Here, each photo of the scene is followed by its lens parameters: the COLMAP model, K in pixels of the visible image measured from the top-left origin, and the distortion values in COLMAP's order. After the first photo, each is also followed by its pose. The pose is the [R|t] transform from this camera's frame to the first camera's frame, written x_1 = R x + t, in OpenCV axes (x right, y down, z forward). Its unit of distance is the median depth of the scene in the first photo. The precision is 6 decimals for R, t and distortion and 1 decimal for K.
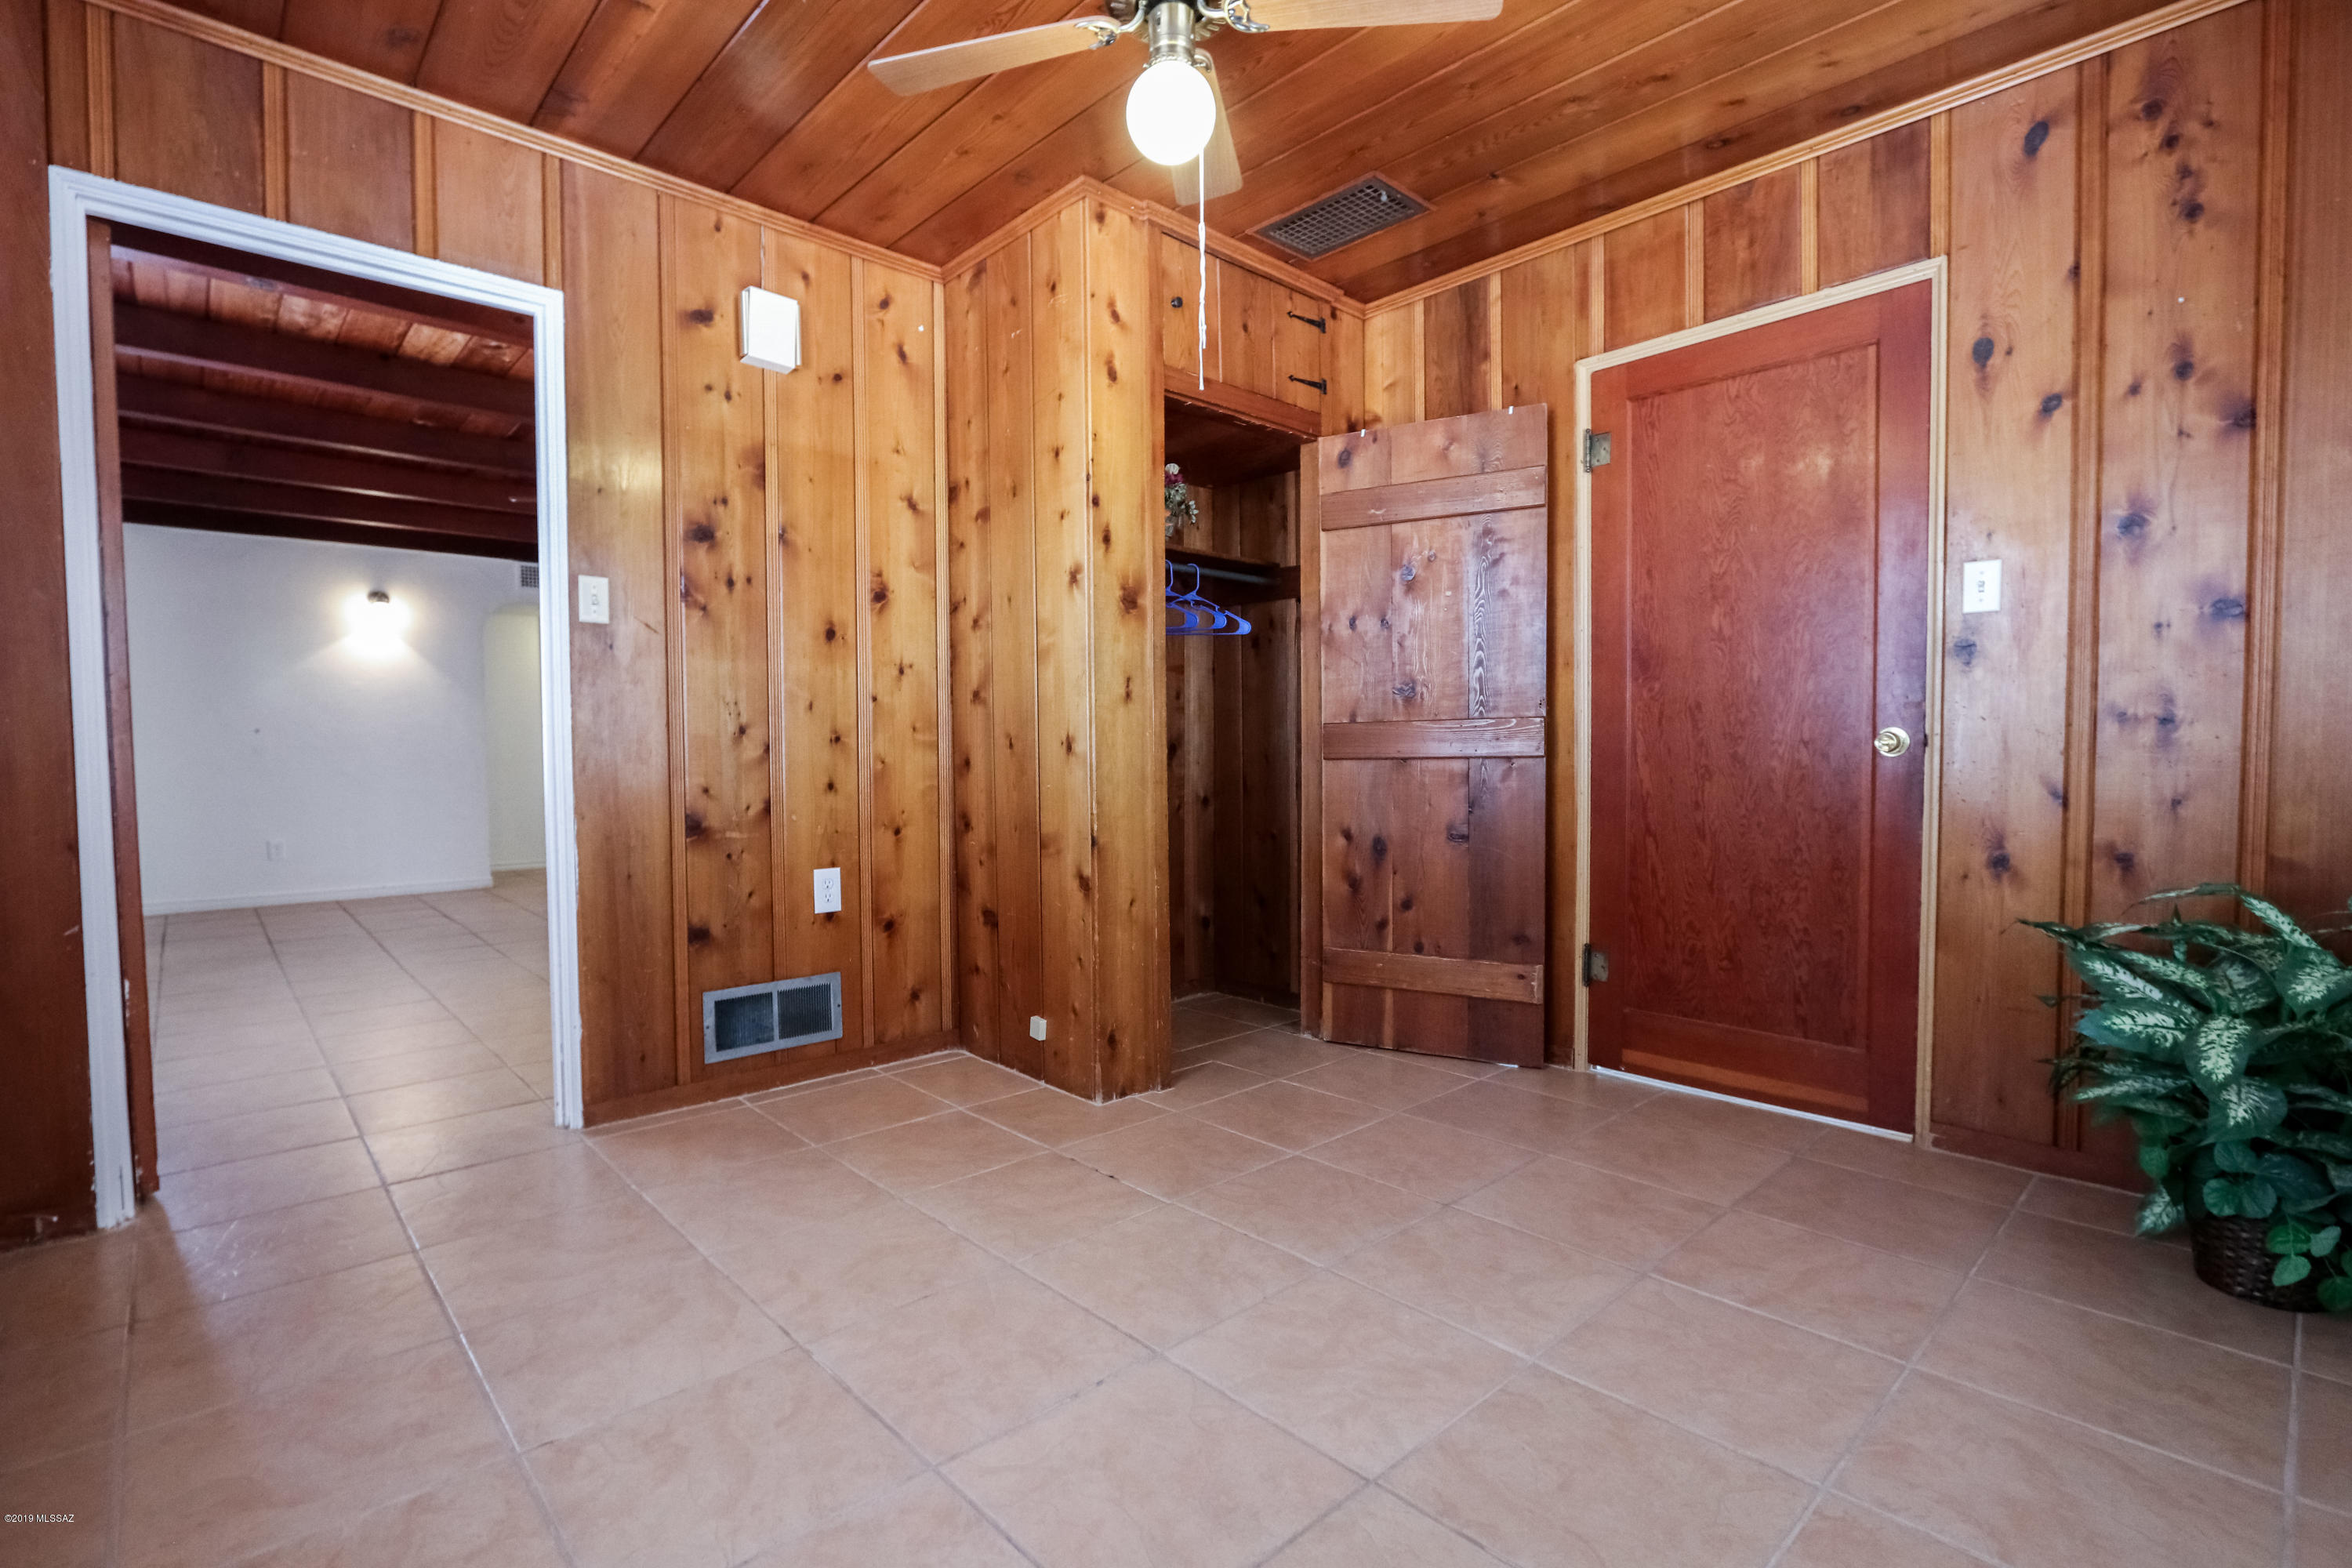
lens RADIAL K [[1094.6, 0, 1146.8], [0, 1094.6, 791.4], [0, 0, 1]] dist [-0.018845, 0.001427]
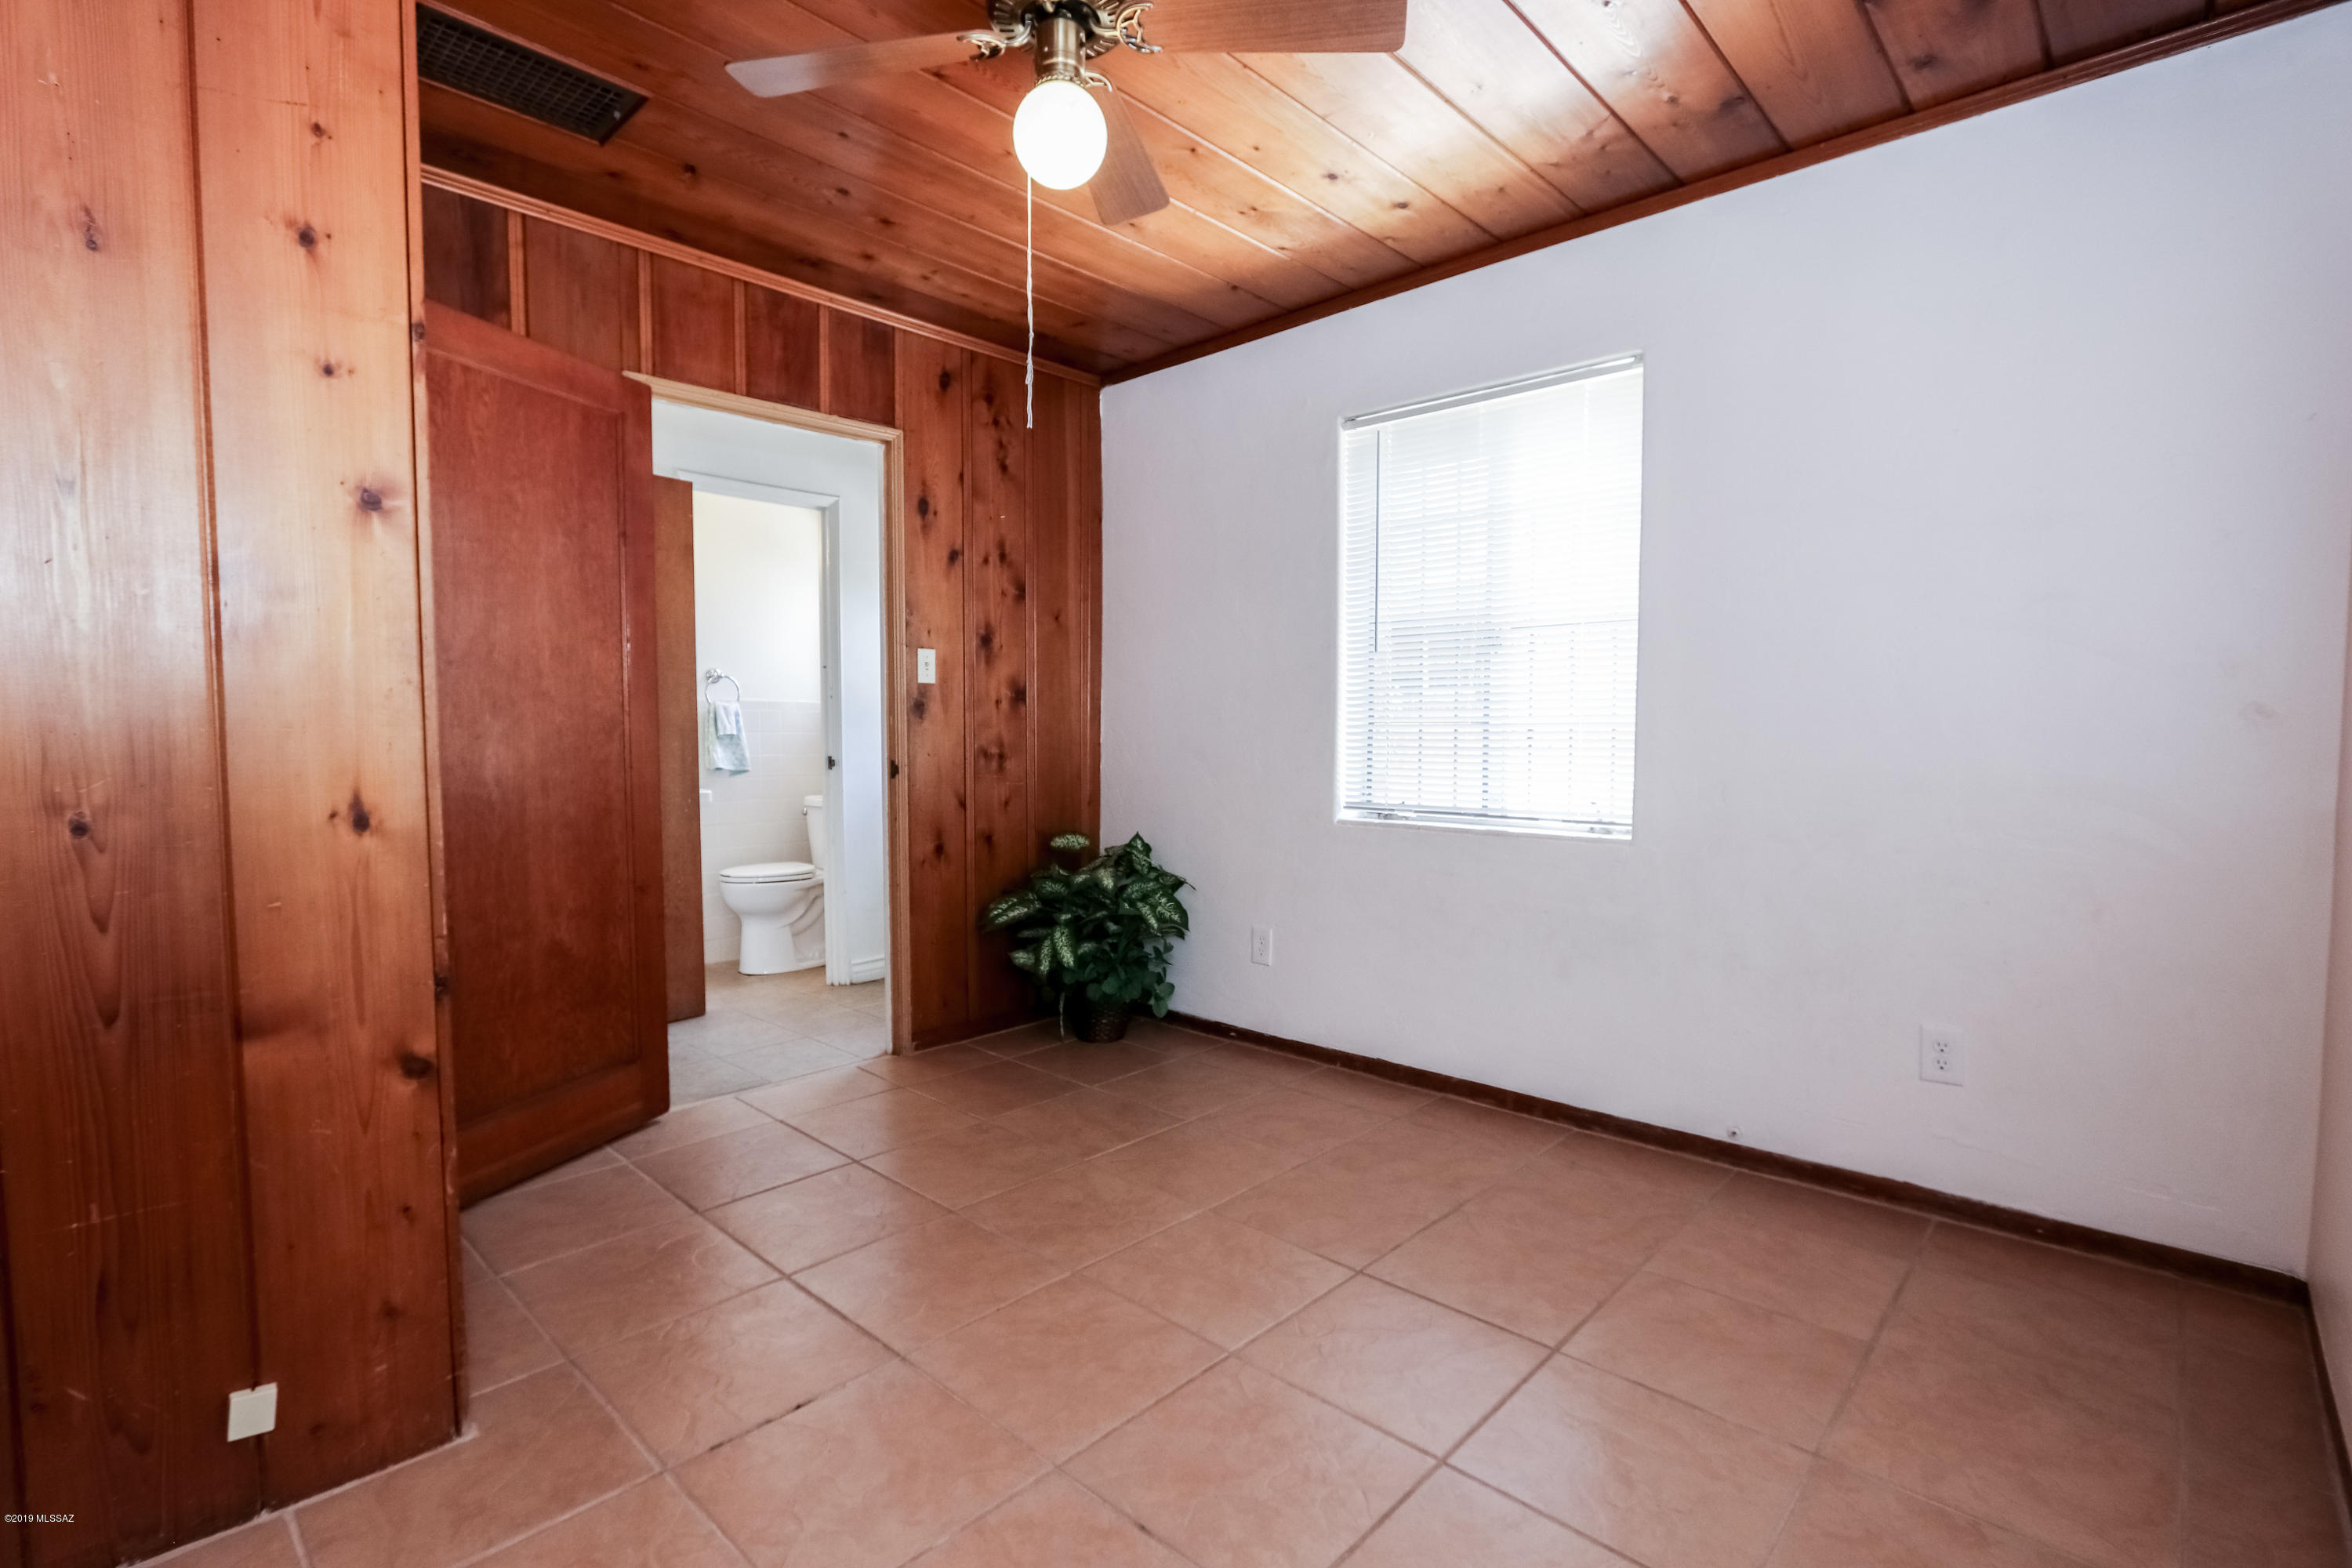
lens RADIAL K [[1085.4, 0, 1155.4], [0, 1085.4, 784.5], [0, 0, 1]] dist [-0.011592, -0.000083]
pose [[-0.078964, -0.042086, 0.995989, -0.625706], [0.035795, 0.998344, 0.045023, -0.068792], [-0.996235, 0.039207, -0.077326, 0.674961]]
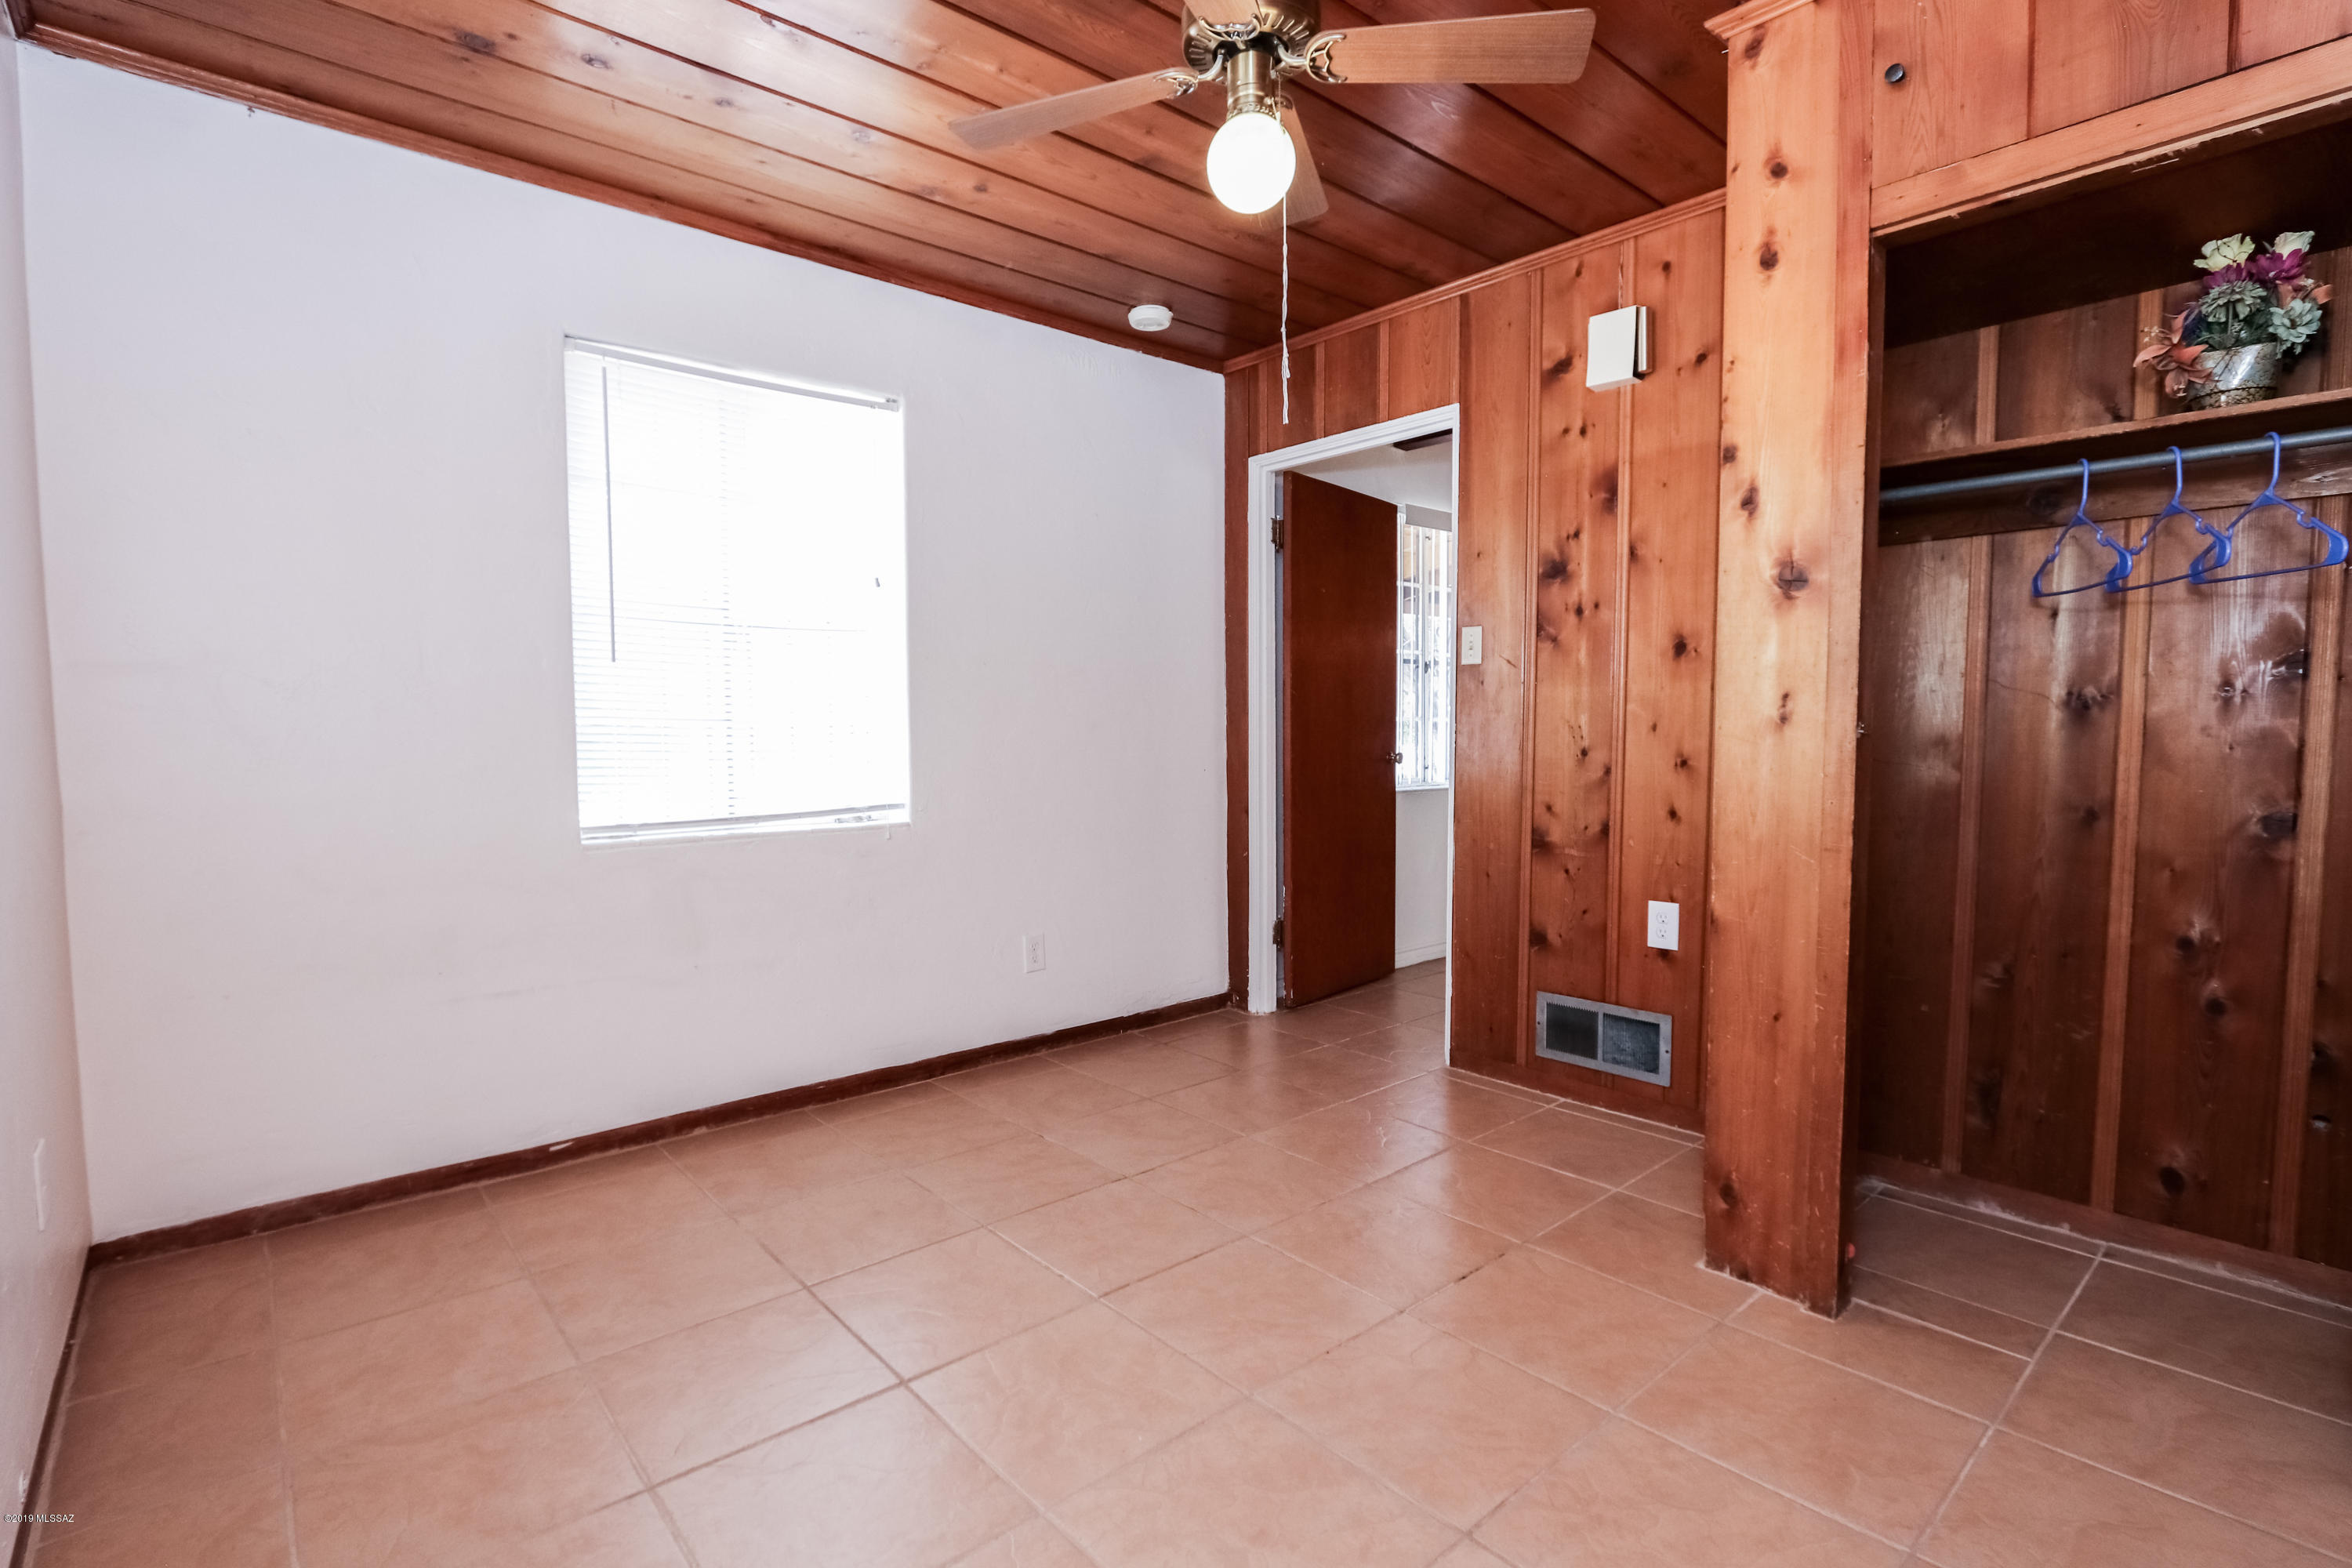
lens RADIAL K [[1094.6, 0, 1146.8], [0, 1094.6, 791.4], [0, 0, 1]] dist [-0.018845, 0.001427]
pose [[-0.032102, 0.064010, -0.997433, 0.696708], [-0.031389, 0.997390, 0.065018, -0.075712], [0.998992, 0.033395, -0.030009, 0.635490]]
